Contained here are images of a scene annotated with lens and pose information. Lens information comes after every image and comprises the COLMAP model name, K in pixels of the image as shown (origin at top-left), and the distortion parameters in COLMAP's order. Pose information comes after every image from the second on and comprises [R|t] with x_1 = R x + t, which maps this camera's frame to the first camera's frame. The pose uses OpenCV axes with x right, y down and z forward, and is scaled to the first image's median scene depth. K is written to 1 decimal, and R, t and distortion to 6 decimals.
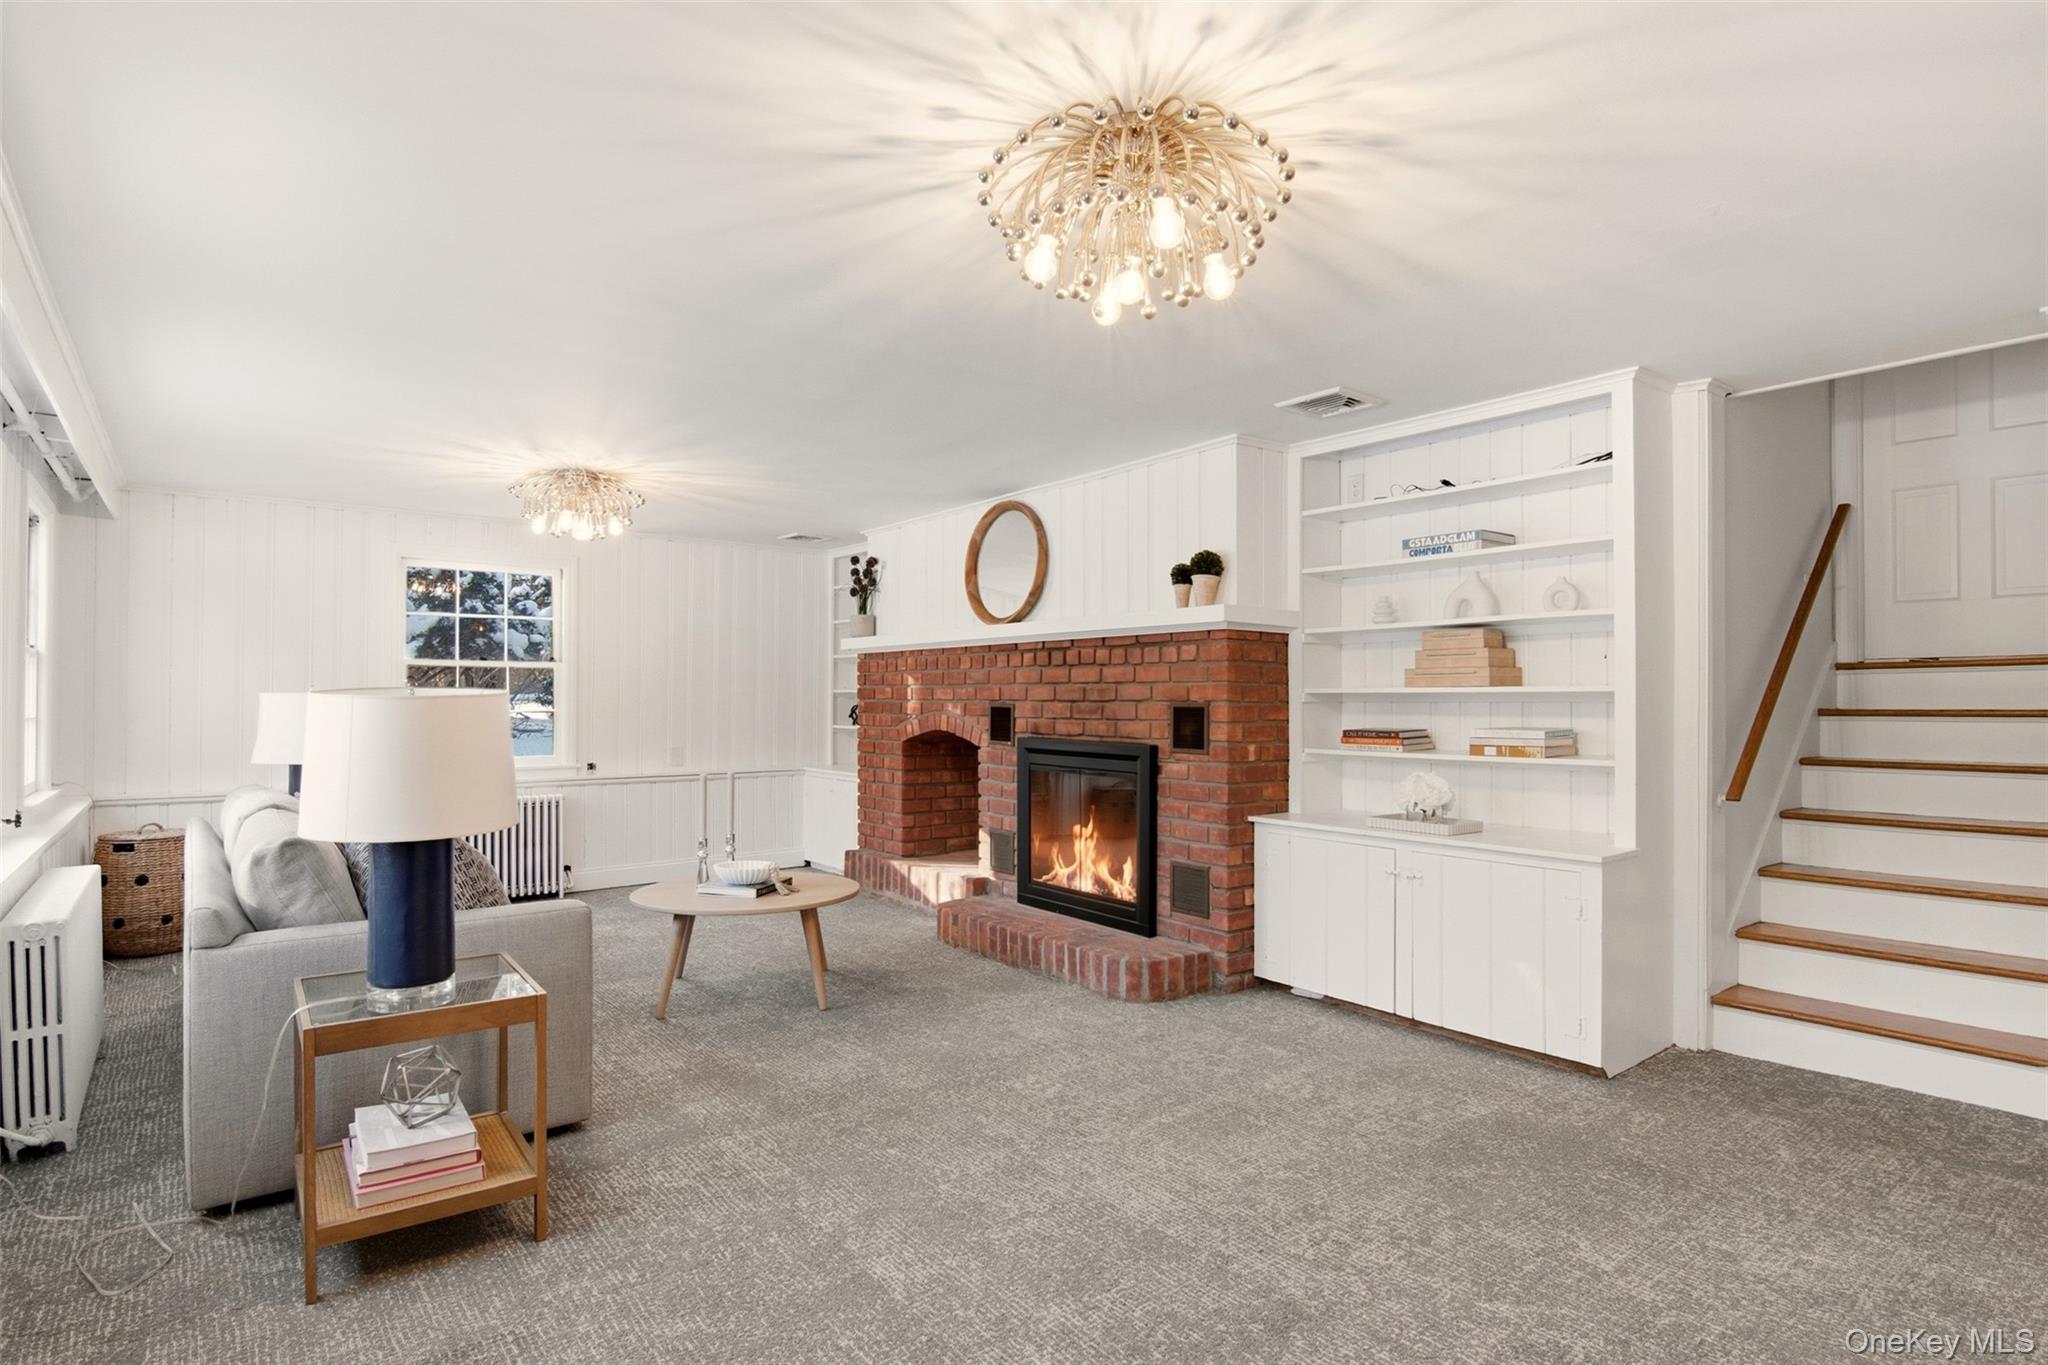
lens RADIAL K [[1057.6, 0, 1031.3], [0, 1057.6, 689.9], [0, 0, 1]] dist [-0.011157, -0.000580]
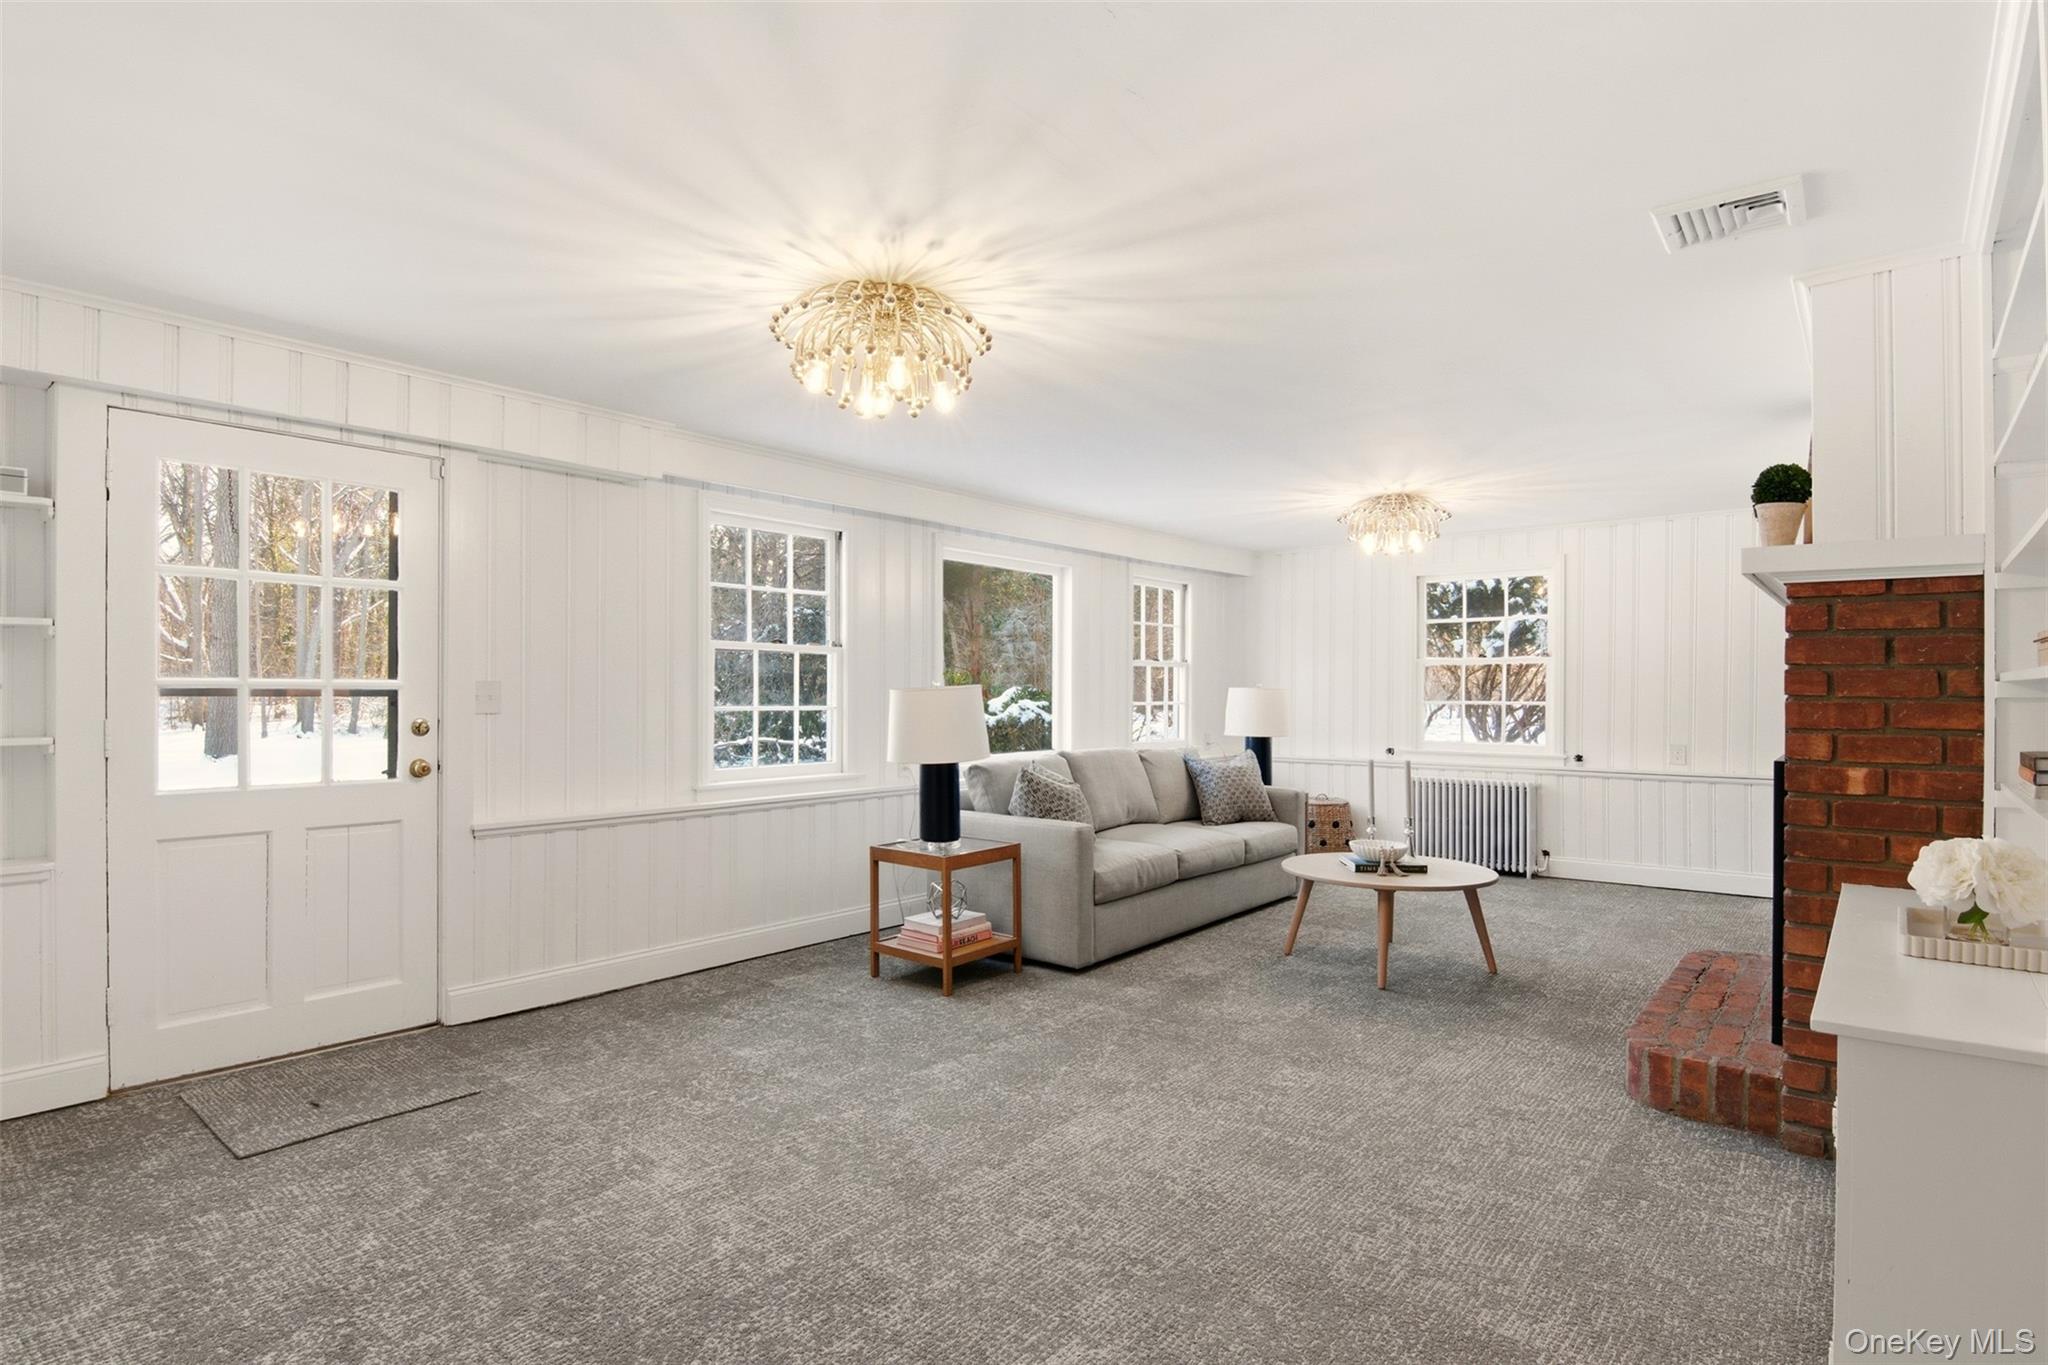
lens RADIAL K [[1057.6, 0, 1031.3], [0, 1057.6, 689.9], [0, 0, 1]] dist [-0.011157, -0.000580]
pose [[0.216823, -0.000157, -0.976211, 0.855682], [0.006941, 0.999975, 0.001381, 0.003095], [0.976186, -0.007075, 0.216818, 0.497062]]
